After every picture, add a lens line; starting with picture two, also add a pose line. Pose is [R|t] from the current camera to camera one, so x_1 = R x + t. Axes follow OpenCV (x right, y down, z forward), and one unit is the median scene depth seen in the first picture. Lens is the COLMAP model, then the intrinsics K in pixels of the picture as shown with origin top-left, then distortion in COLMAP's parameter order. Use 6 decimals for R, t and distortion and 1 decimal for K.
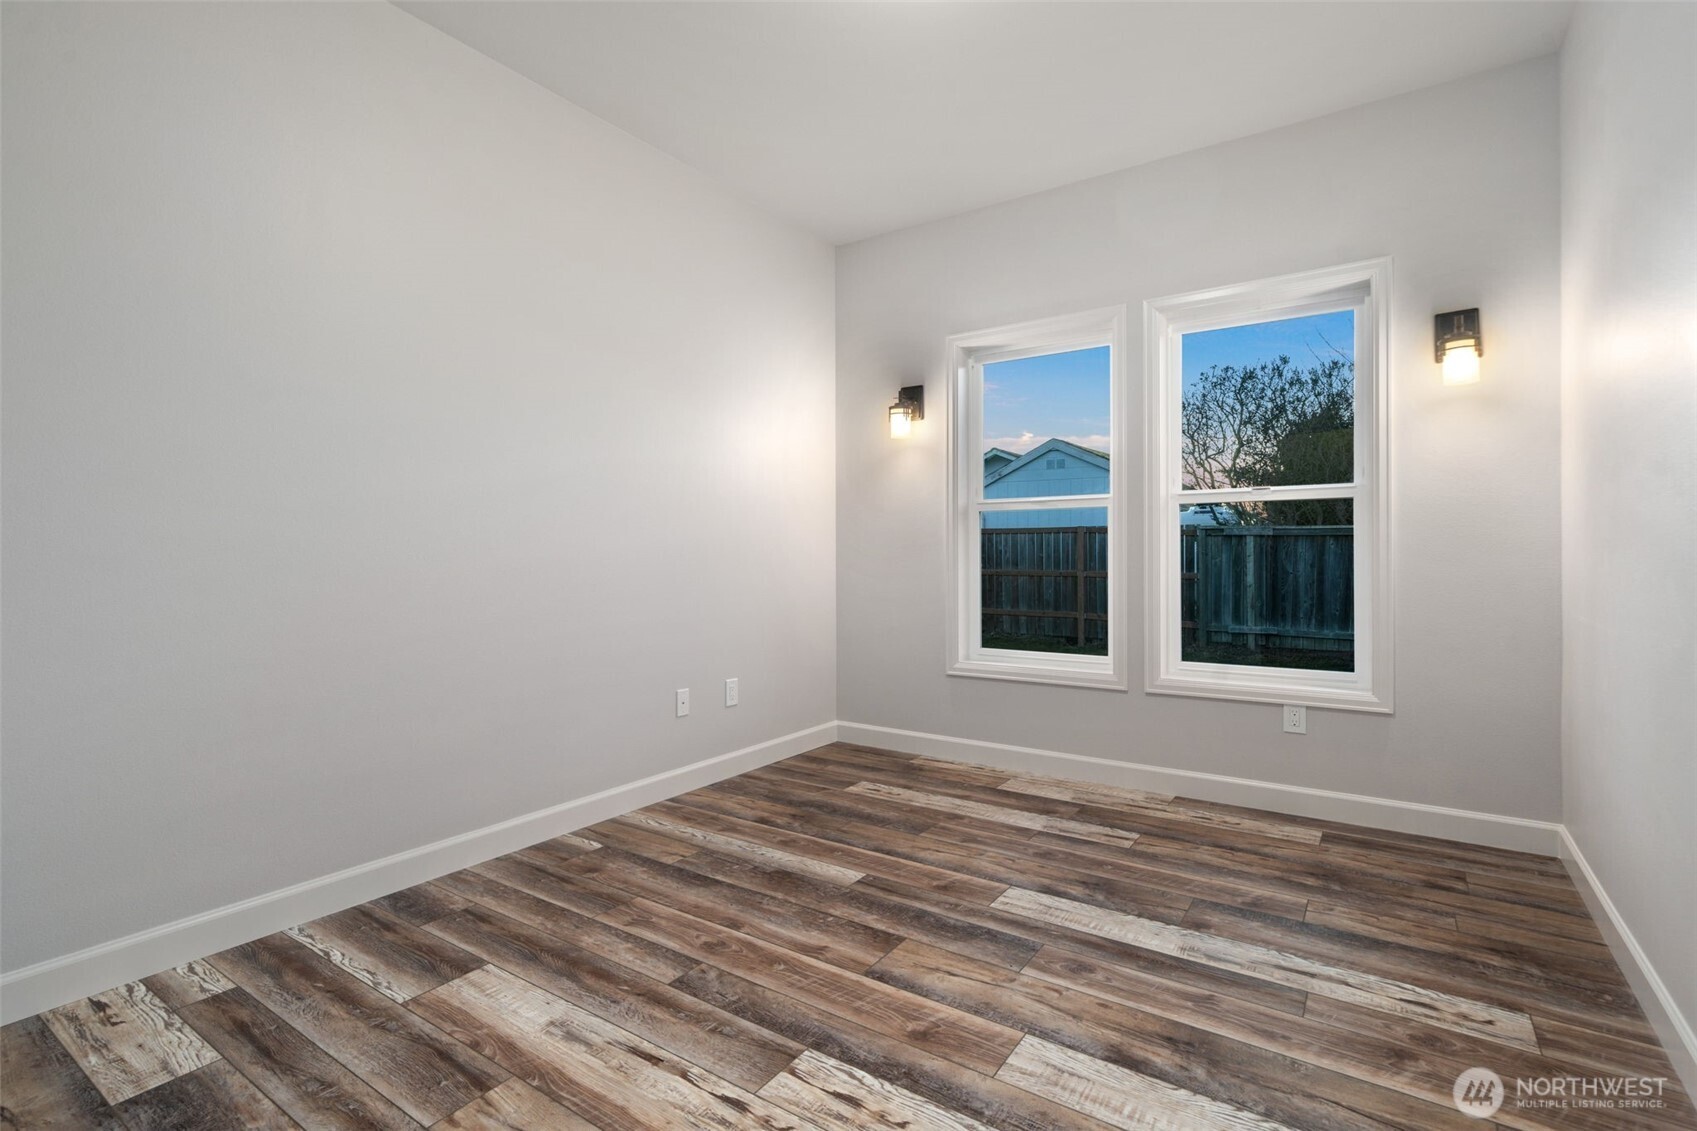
lens RADIAL K [[790.0, 0, 848.5], [0, 790.0, 565.5], [0, 0, 1]] dist [0.003222, -0.000200]
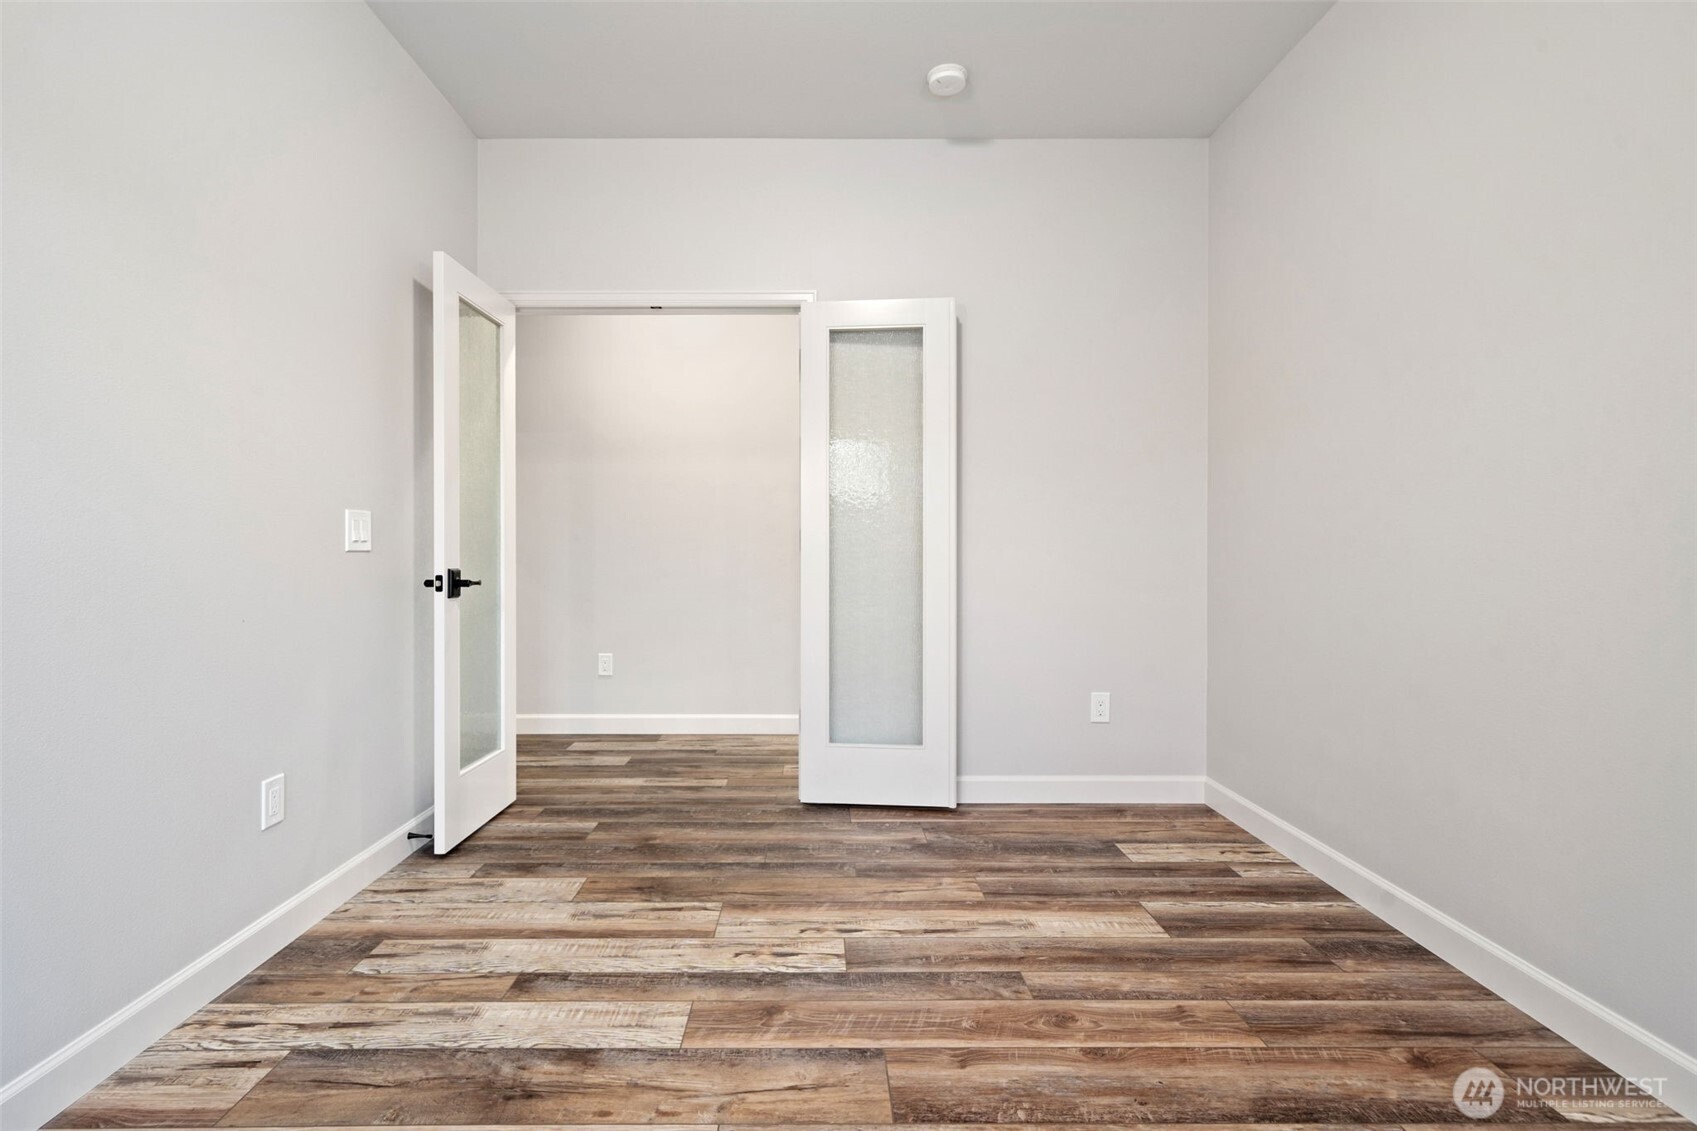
lens RADIAL K [[790.0, 0, 848.5], [0, 790.0, 565.5], [0, 0, 1]] dist [0.003222, -0.000200]
pose [[-0.802063, 0.013112, -0.597096, 0.615728], [-0.005649, 0.999548, 0.029538, -0.035294], [0.597213, 0.027064, -0.801626, 1.837382]]
